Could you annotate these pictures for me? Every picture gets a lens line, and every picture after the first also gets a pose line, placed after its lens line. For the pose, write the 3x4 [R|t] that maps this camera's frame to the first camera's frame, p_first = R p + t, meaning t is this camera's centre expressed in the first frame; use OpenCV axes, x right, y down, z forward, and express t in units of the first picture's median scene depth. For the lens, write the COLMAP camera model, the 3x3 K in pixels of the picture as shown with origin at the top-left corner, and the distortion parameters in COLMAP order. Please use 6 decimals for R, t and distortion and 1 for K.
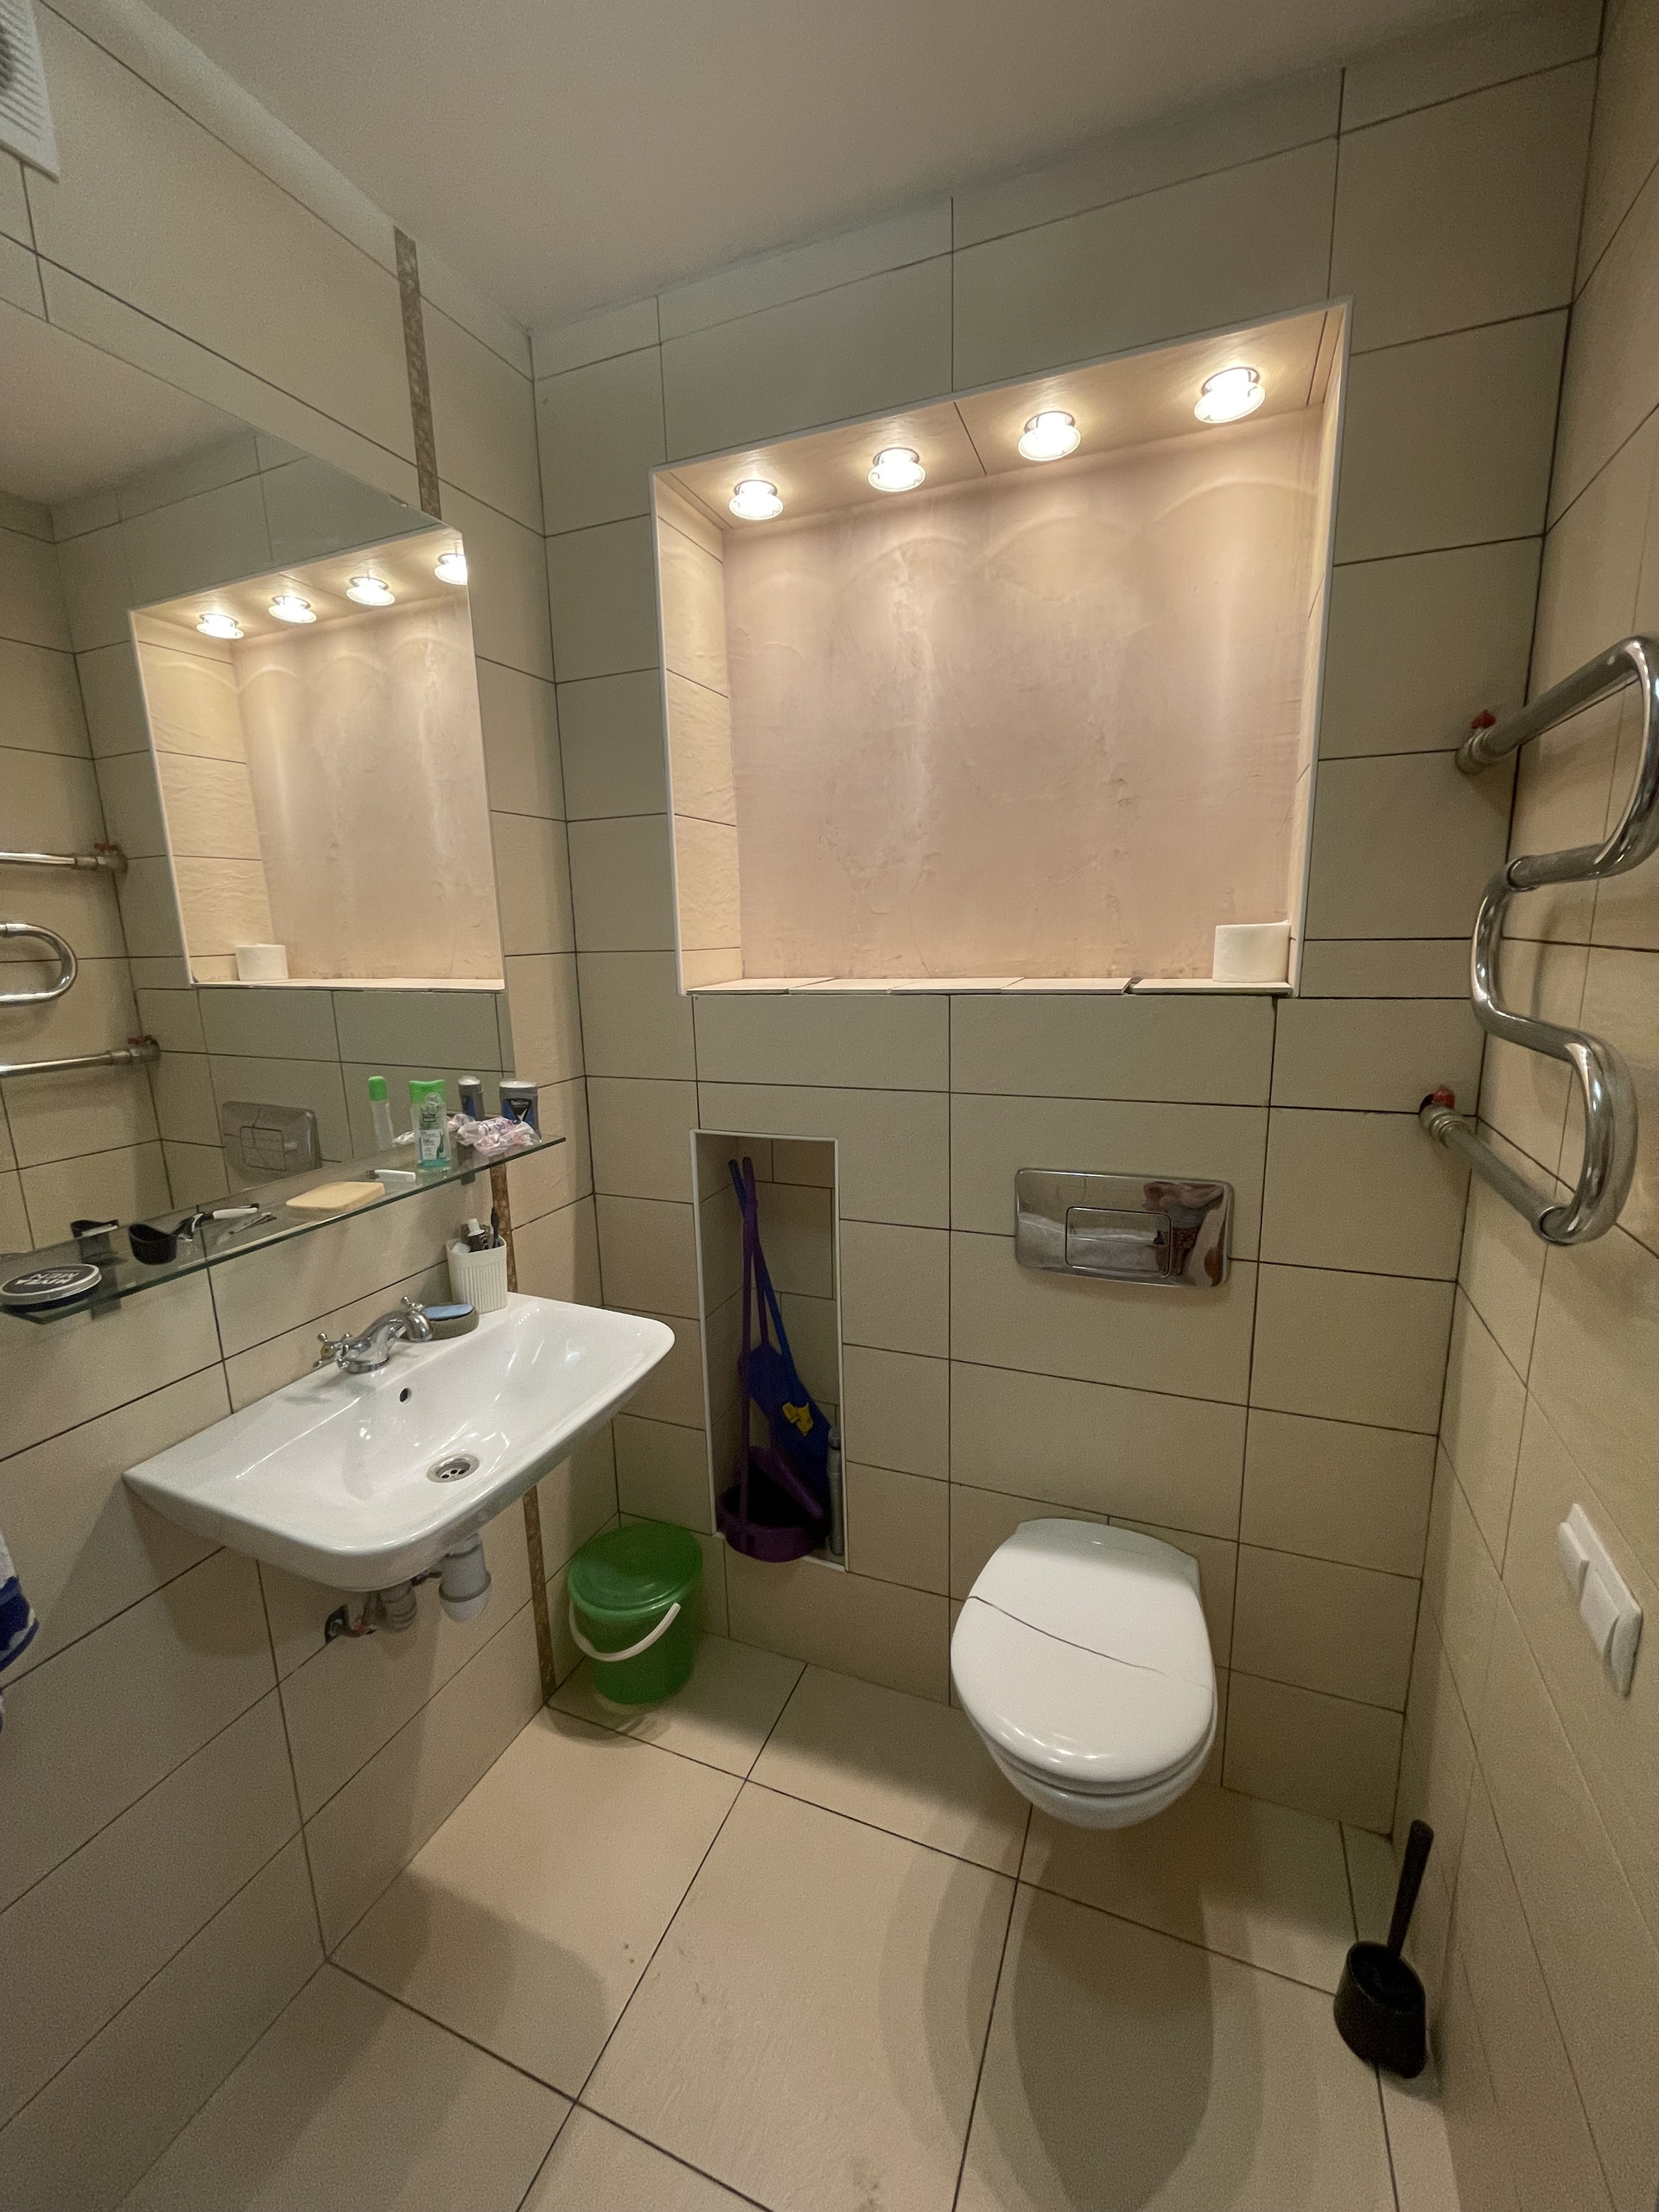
lens RADIAL K [[899.3, 0, 831.8], [0, 899.3, 1103.2], [0, 0, 1]] dist [-0.003230, 0.000598]
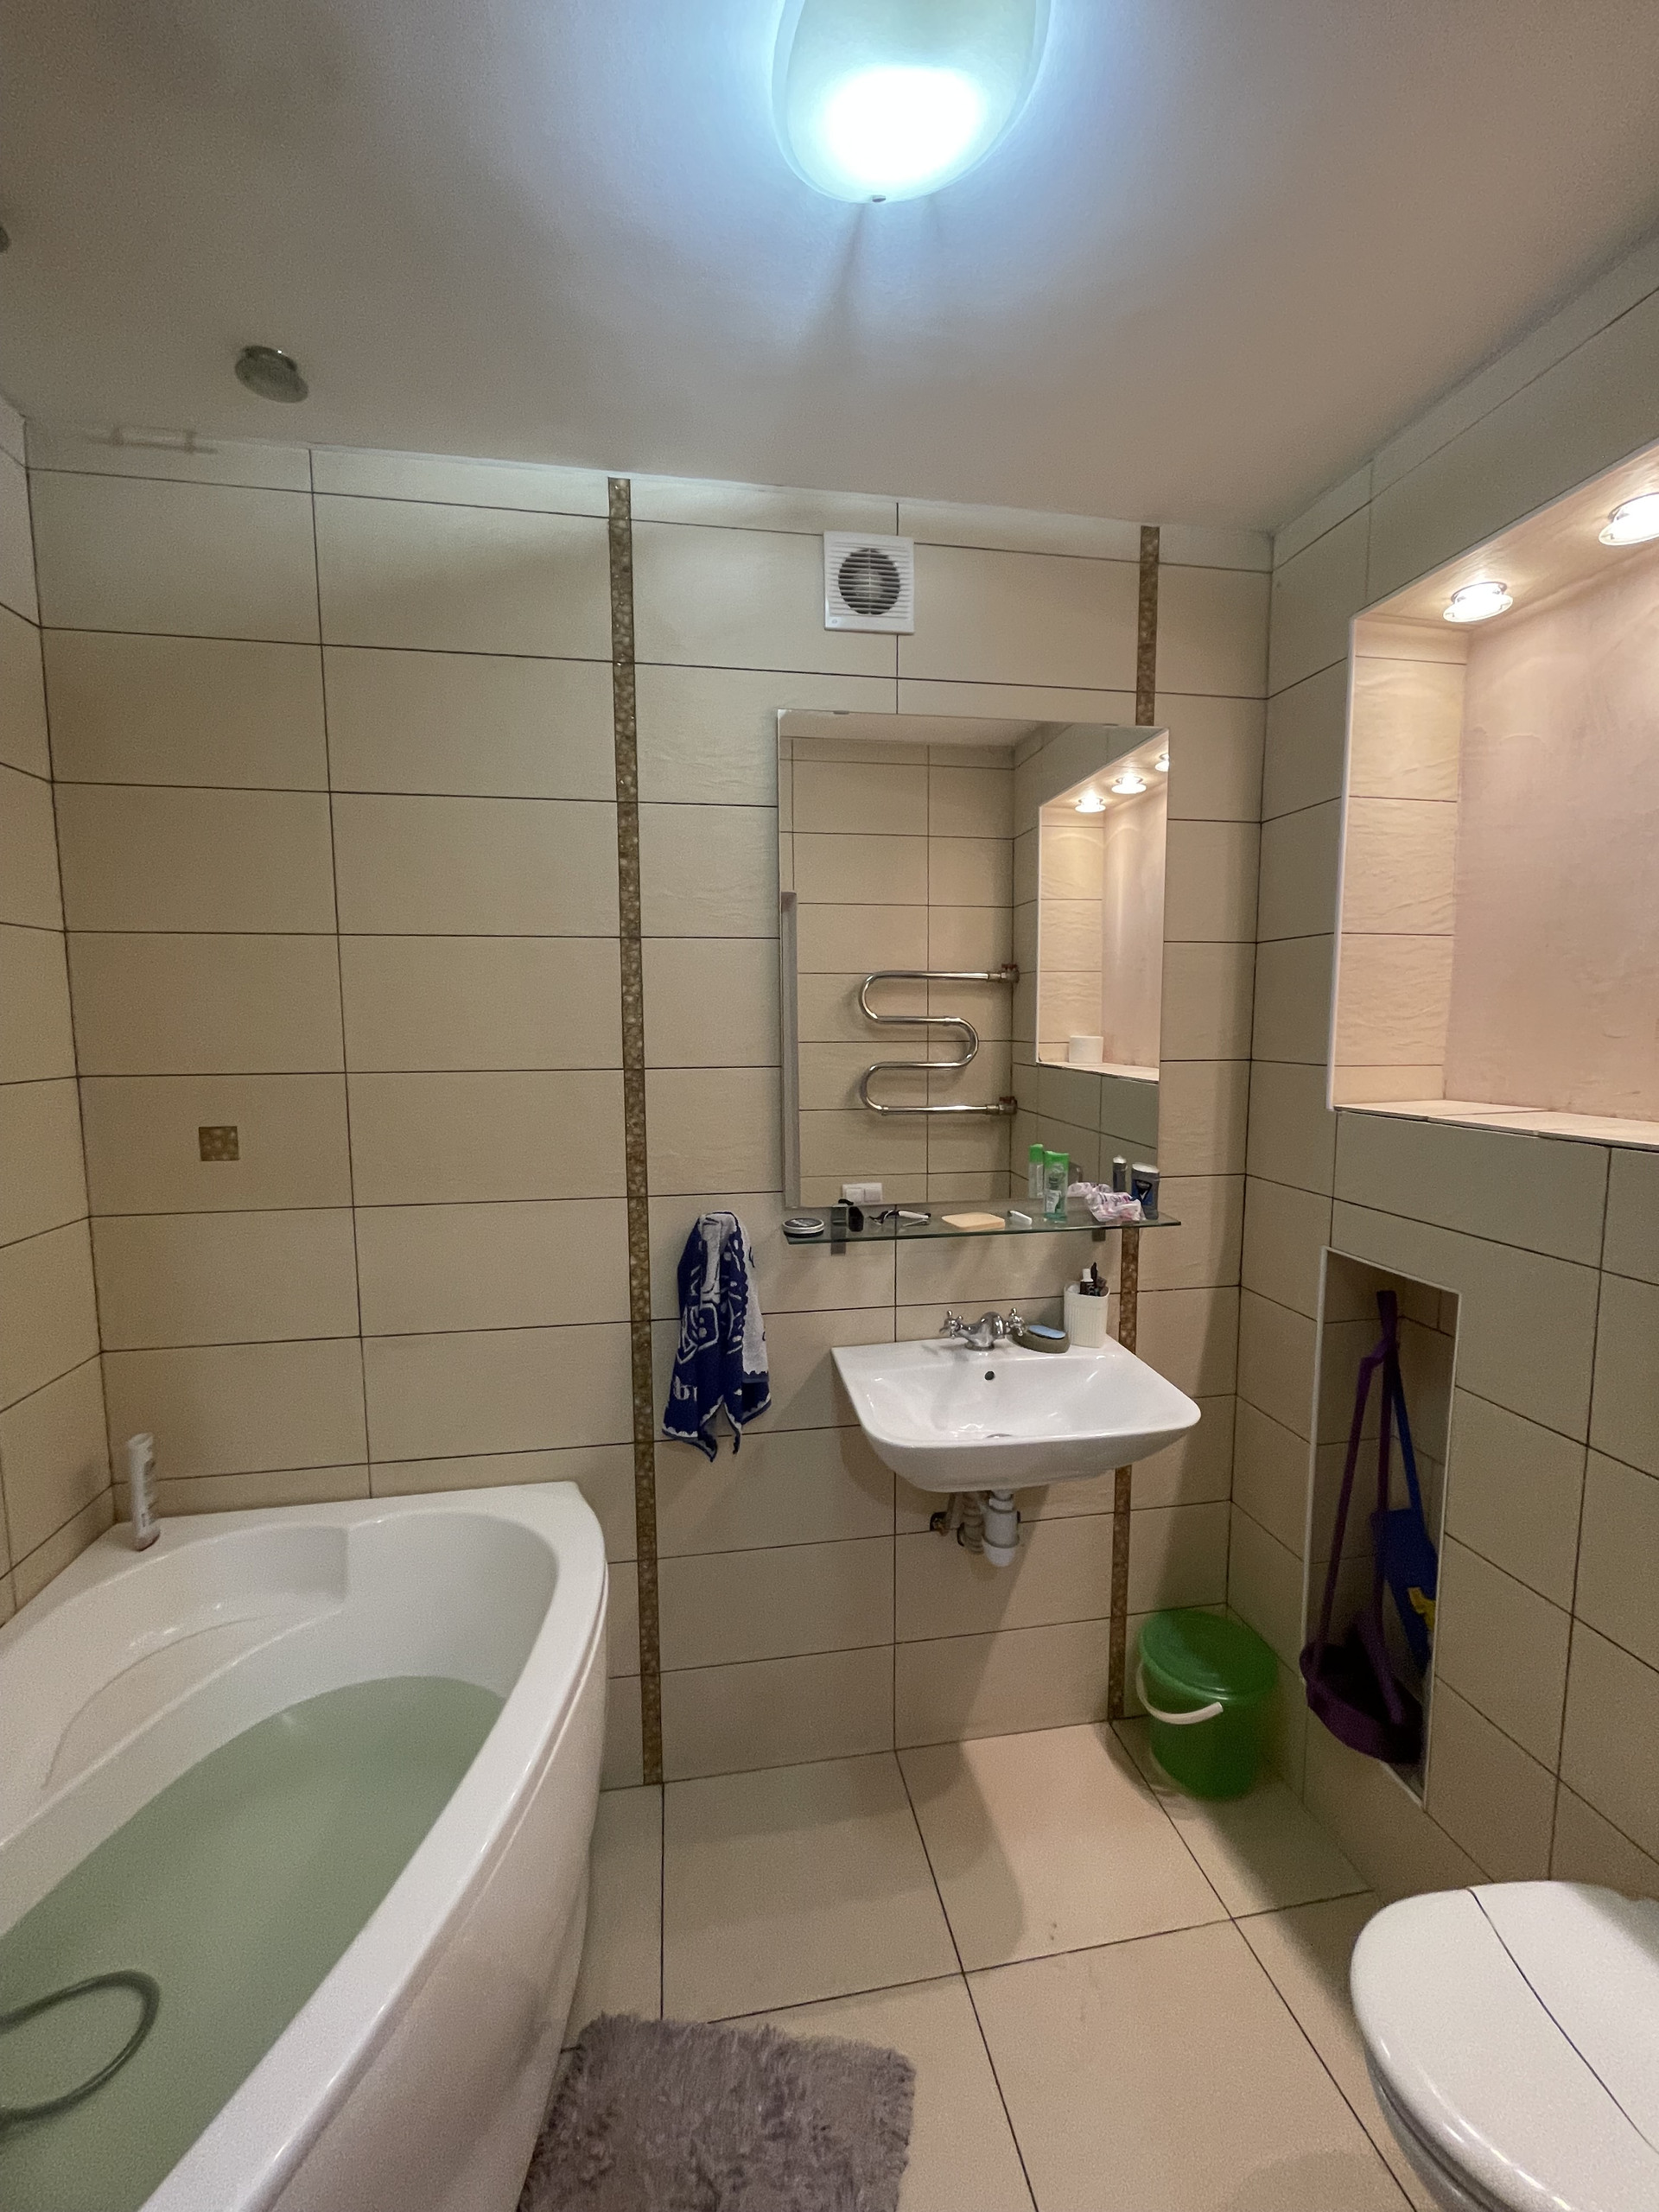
lens RADIAL K [[899.3, 0, 831.8], [0, 899.3, 1103.2], [0, 0, 1]] dist [-0.003230, 0.000598]
pose [[0.535379, 0.103328, -0.838268, 0.385486], [-0.173777, 0.984730, 0.010395, -0.043370], [0.826542, 0.140106, 0.545160, -0.001189]]
